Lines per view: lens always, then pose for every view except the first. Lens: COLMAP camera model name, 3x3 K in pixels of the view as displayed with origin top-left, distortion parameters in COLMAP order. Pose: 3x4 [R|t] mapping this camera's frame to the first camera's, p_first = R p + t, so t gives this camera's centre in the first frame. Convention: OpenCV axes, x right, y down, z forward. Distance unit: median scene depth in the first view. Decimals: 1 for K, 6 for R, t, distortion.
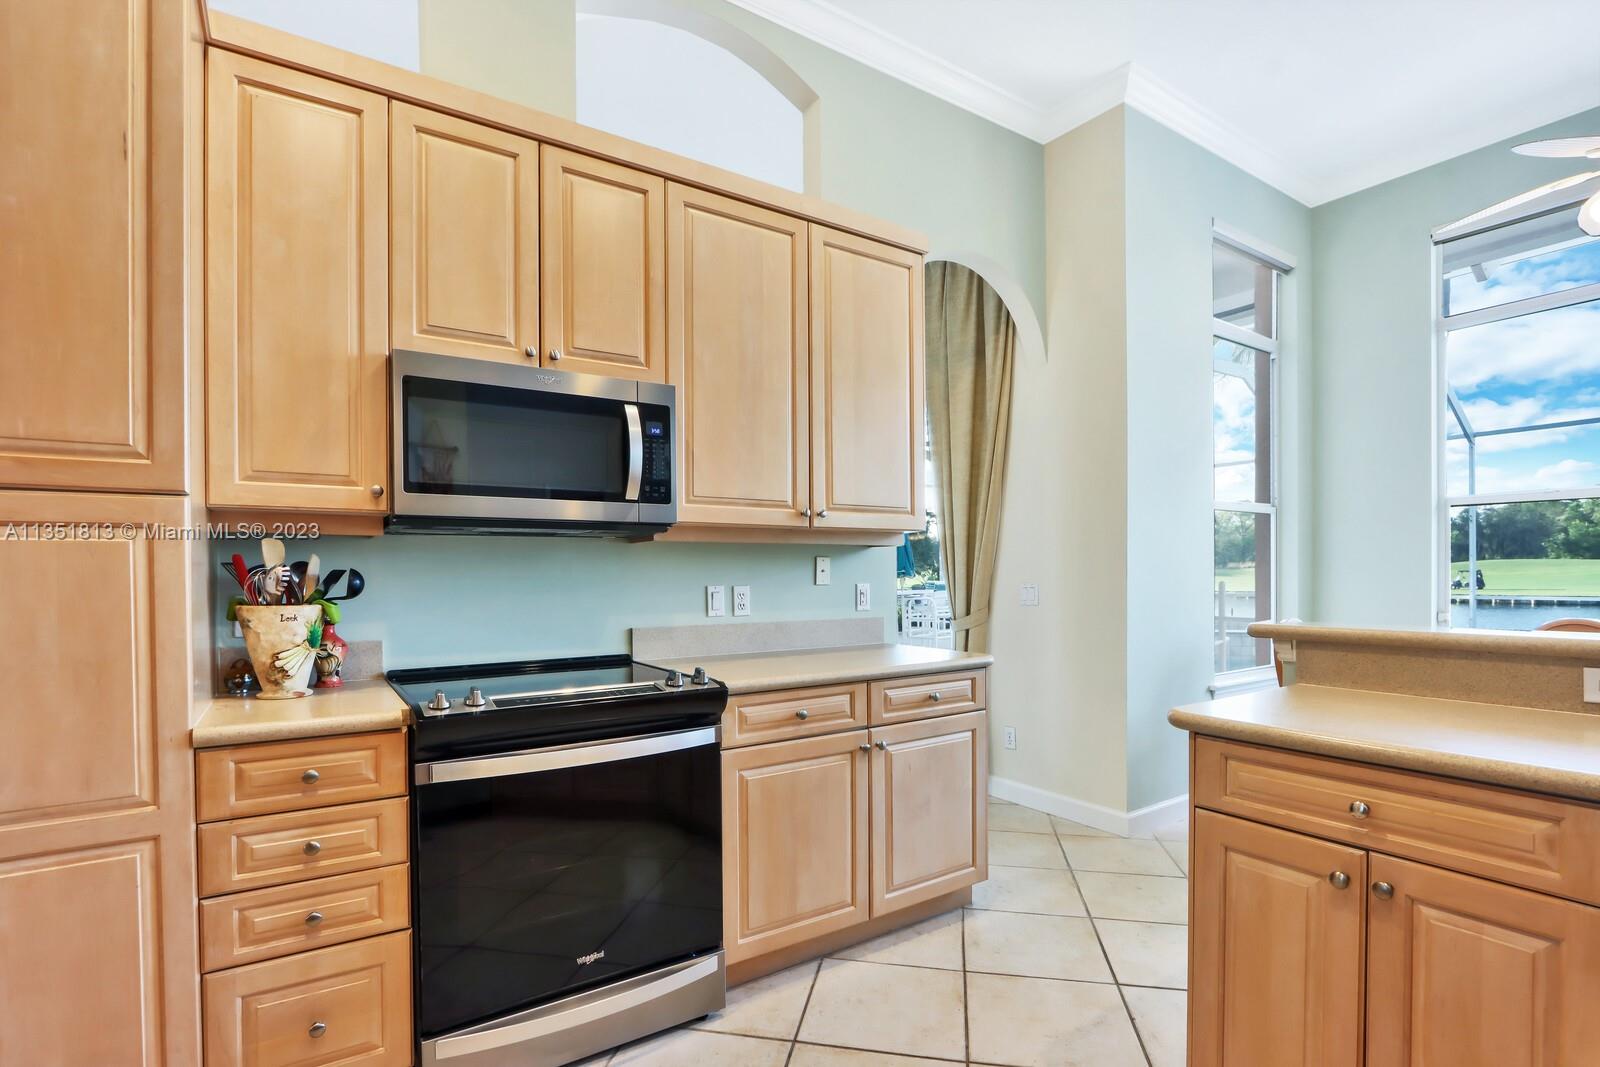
lens RADIAL K [[771.2, 0, 791.1], [0, 771.2, 545.5], [0, 0, 1]] dist [-0.016931, 0.001584]
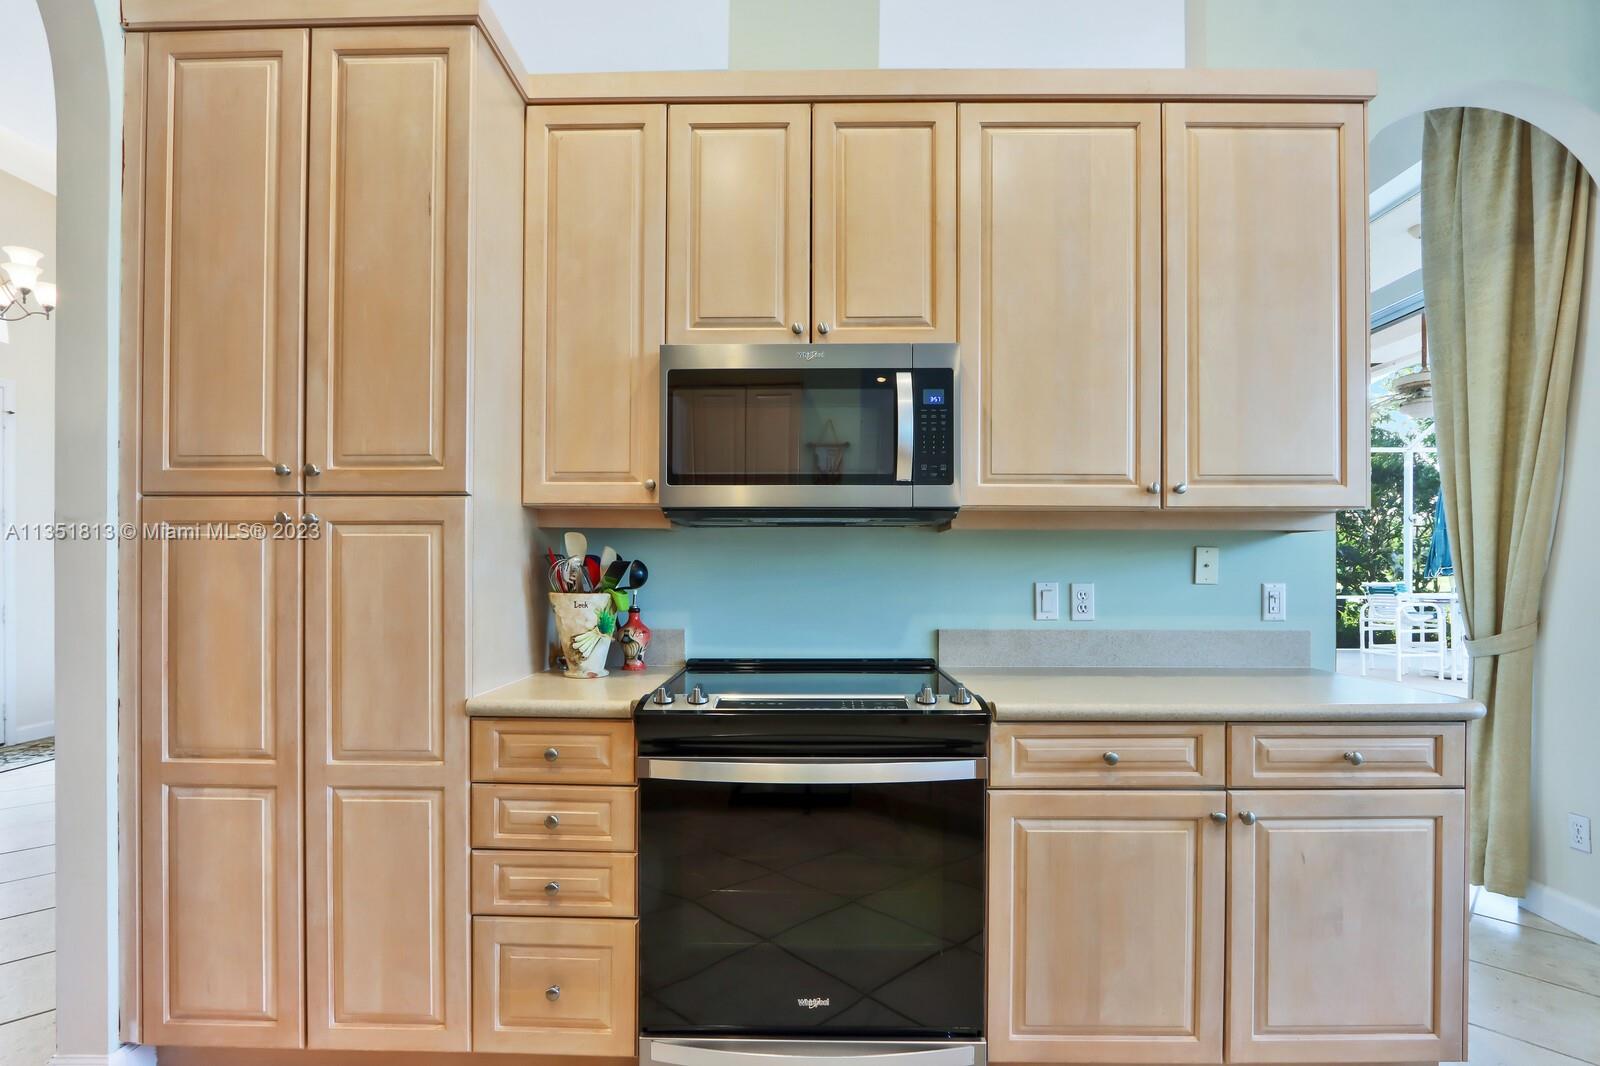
lens RADIAL K [[771.2, 0, 791.1], [0, 771.2, 545.0], [0, 0, 1]] dist [-0.016931, 0.001584]
pose [[0.826064, -0.007792, -0.563522, 0.177358], [0.011832, 0.999924, 0.003517, 0.007447], [0.563452, -0.009573, 0.826094, 0.214582]]
